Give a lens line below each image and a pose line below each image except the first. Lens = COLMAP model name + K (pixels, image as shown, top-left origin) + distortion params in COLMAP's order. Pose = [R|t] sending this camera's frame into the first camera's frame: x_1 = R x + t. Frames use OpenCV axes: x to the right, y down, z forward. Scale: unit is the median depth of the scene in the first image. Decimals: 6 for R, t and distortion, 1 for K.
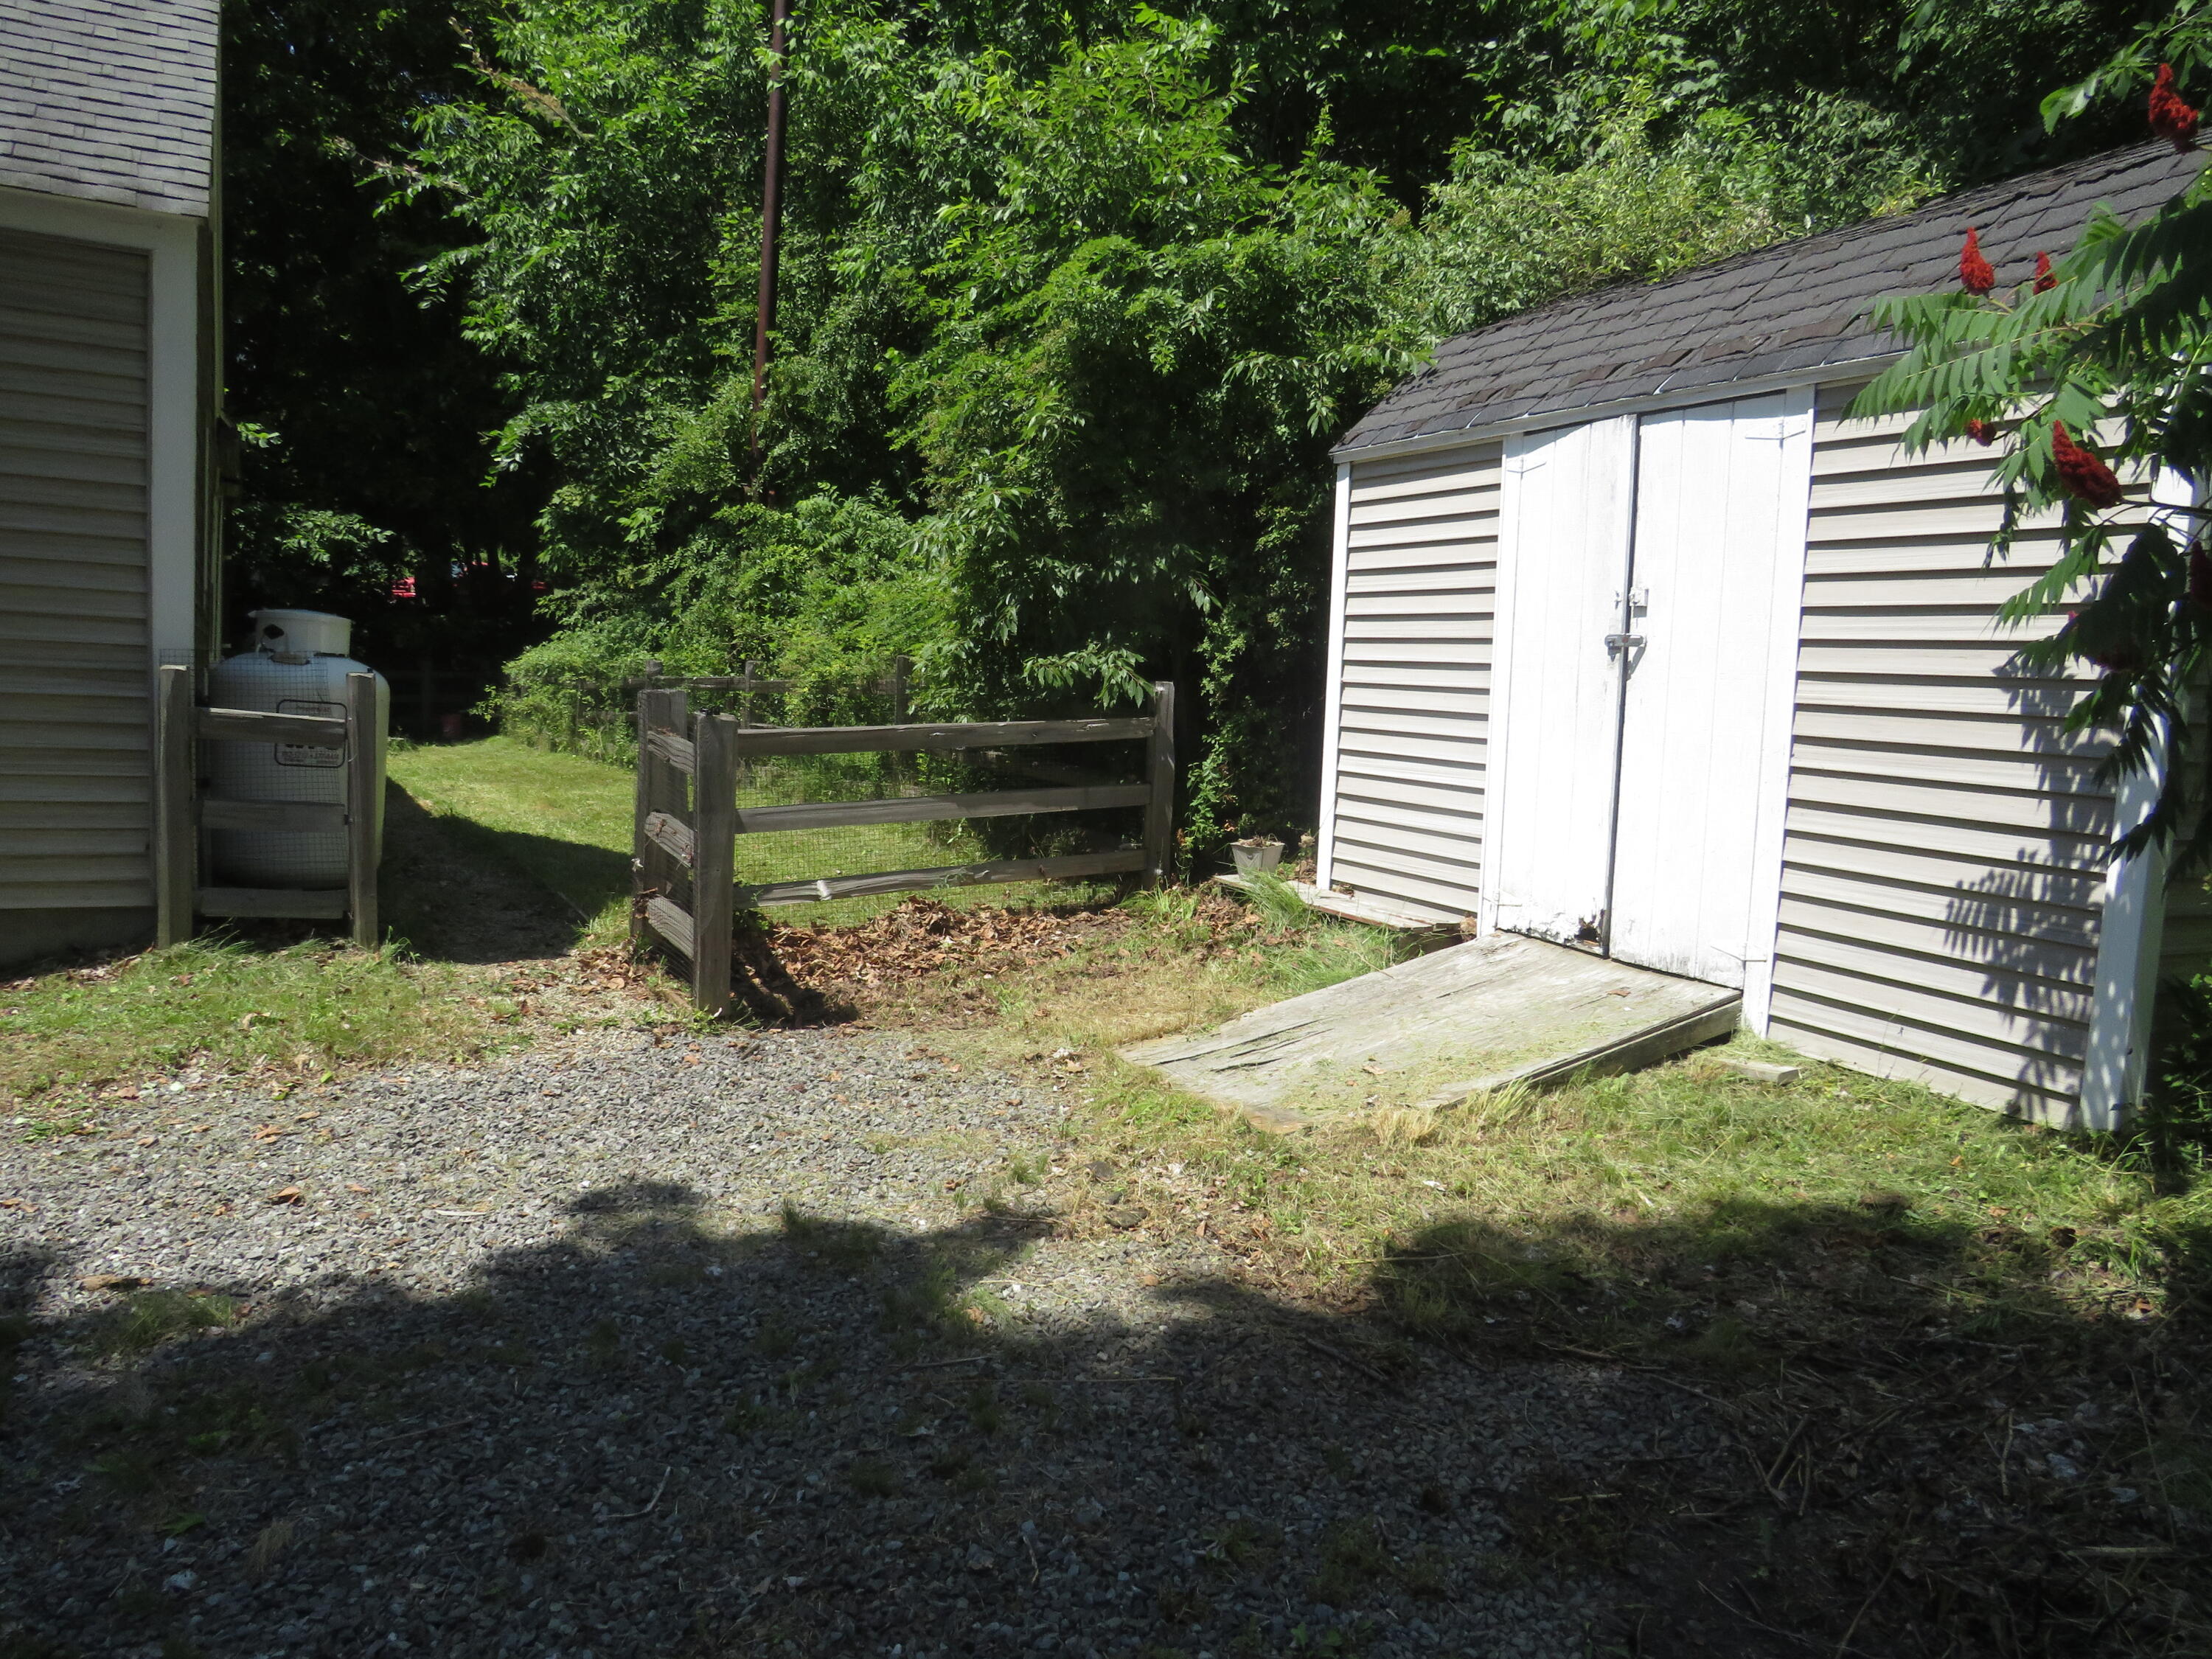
lens RADIAL K [[1559.2, 0, 1107.2], [0, 1559.2, 807.3], [0, 0, 1]] dist [-0.031380, 0.002731]
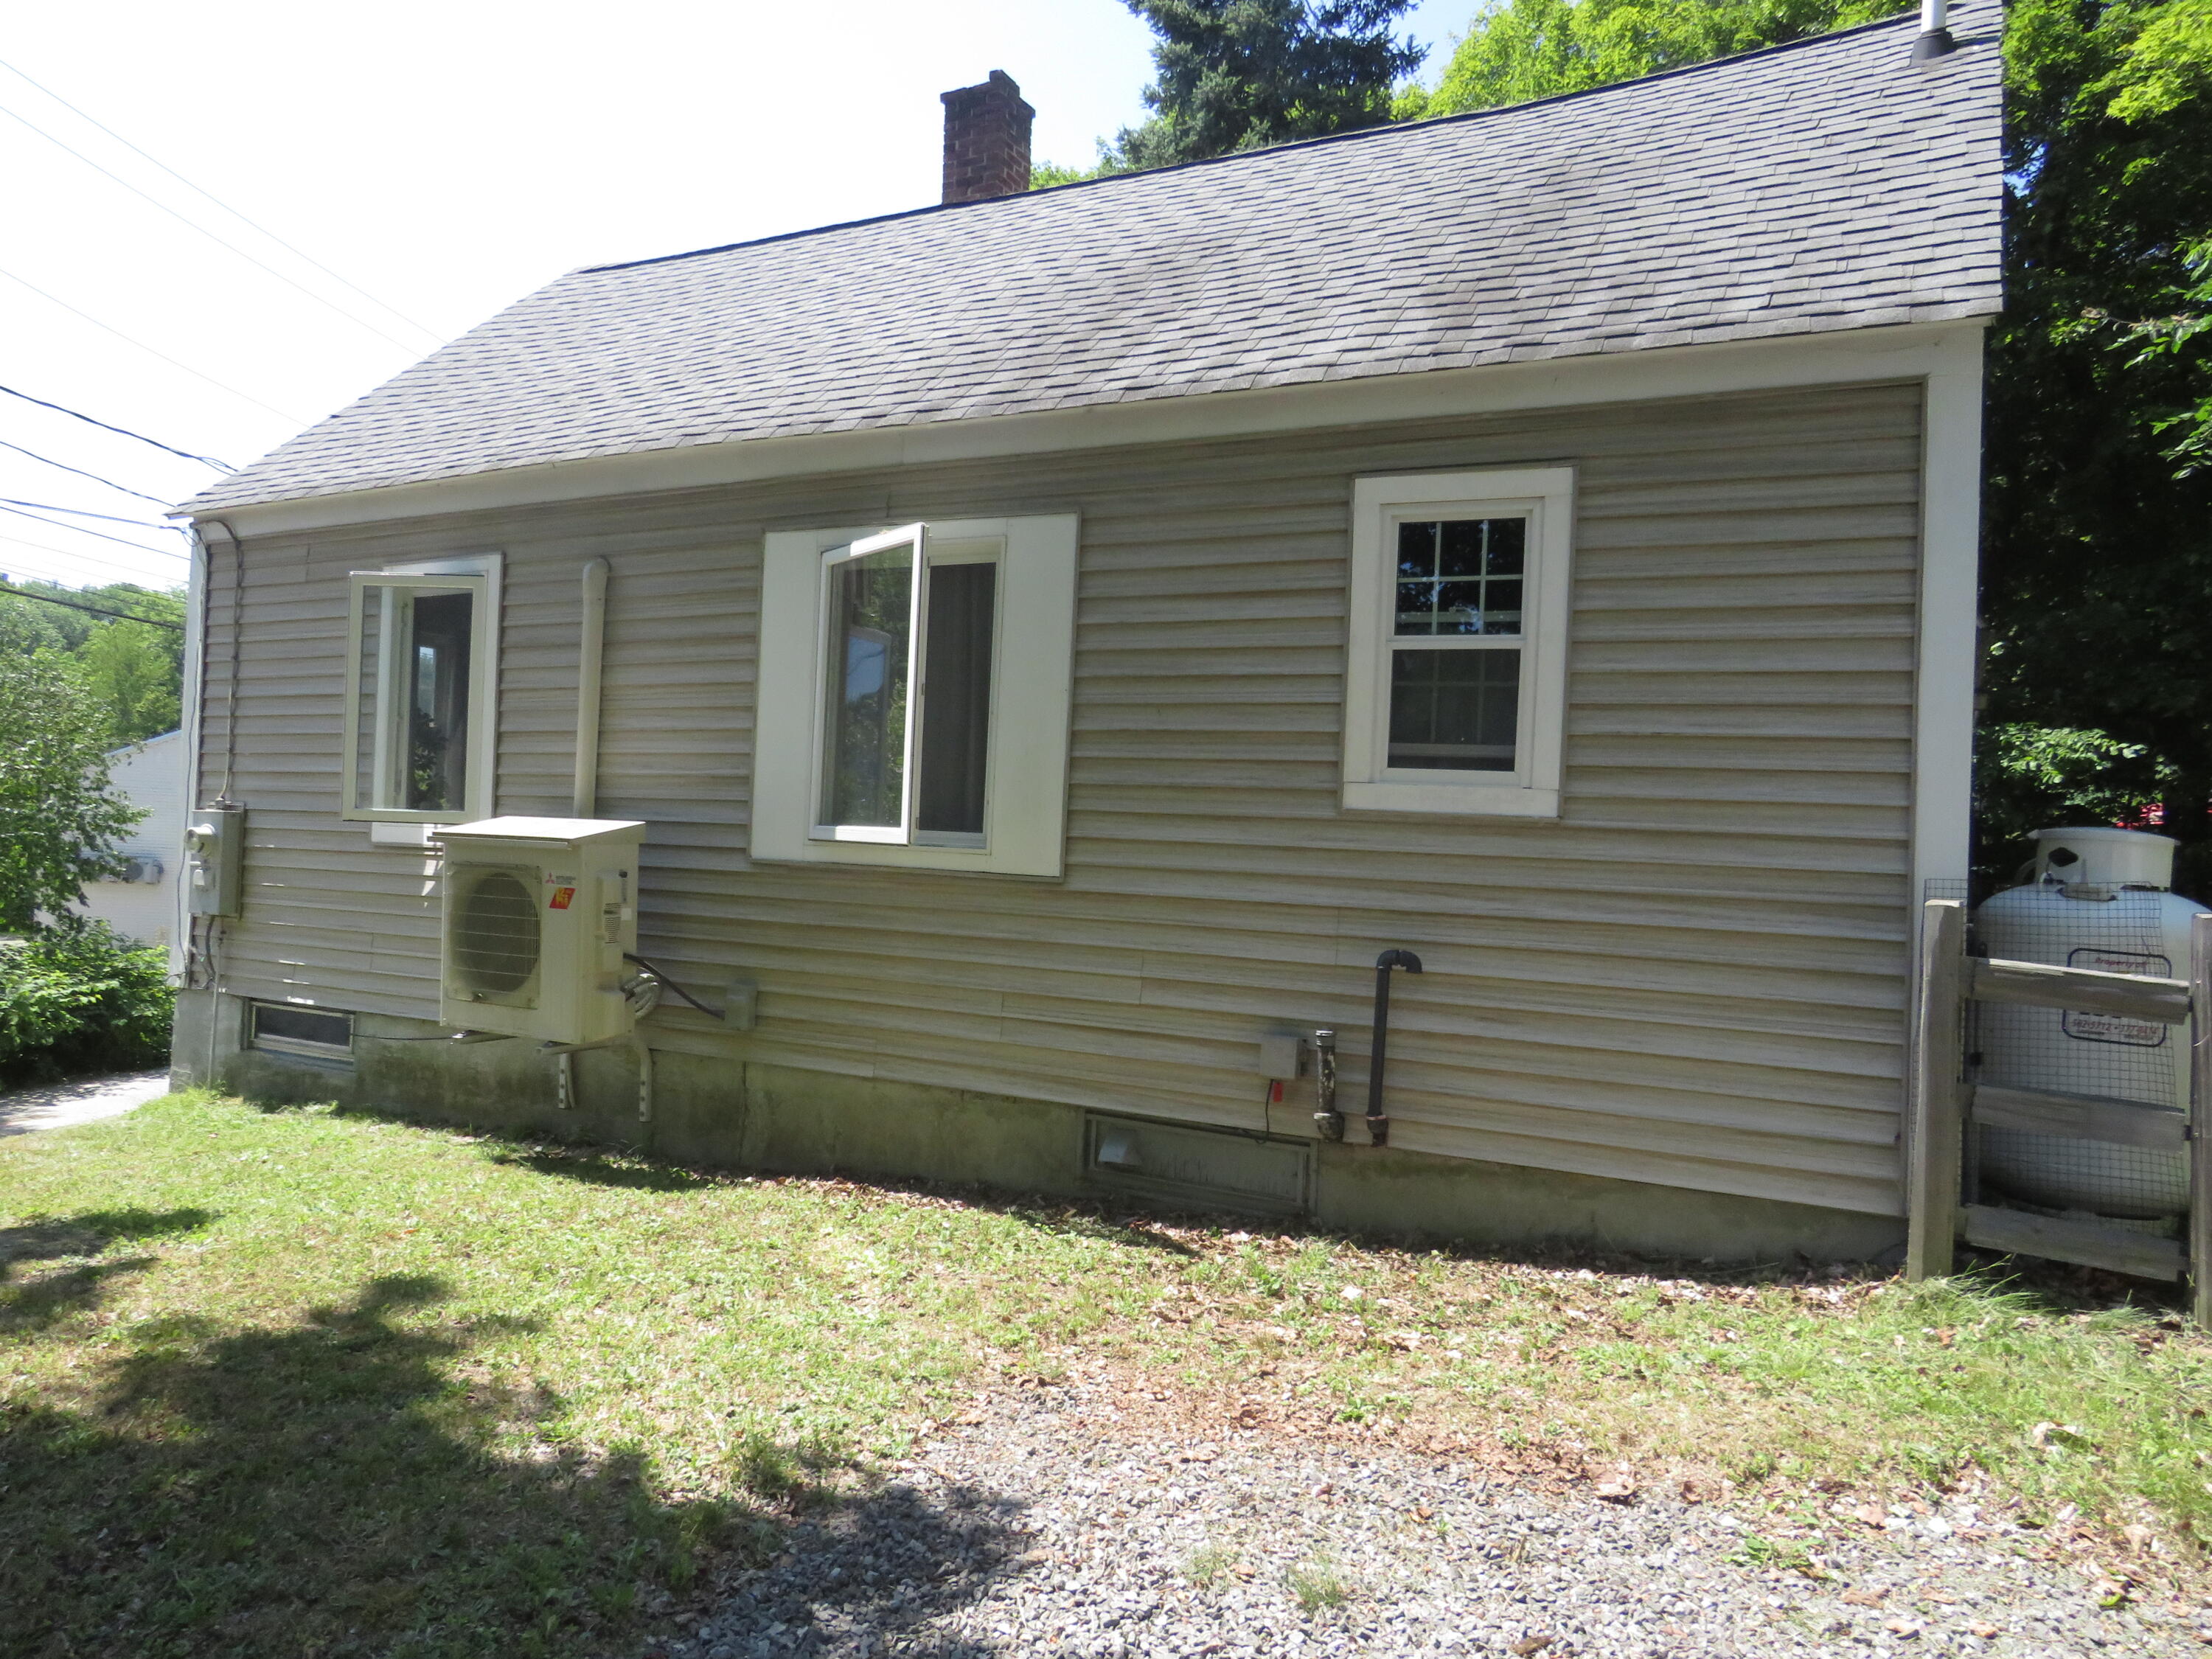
lens RADIAL K [[1557.7, 0, 1102.5], [0, 1557.7, 829.8], [0, 0, 1]] dist [-0.045609, 0.031004]
pose [[0.532736, -0.030402, -0.845735, -0.186722], [-0.084329, 0.992474, -0.088797, -0.024841], [0.842070, 0.118625, 0.526162, 0.254212]]
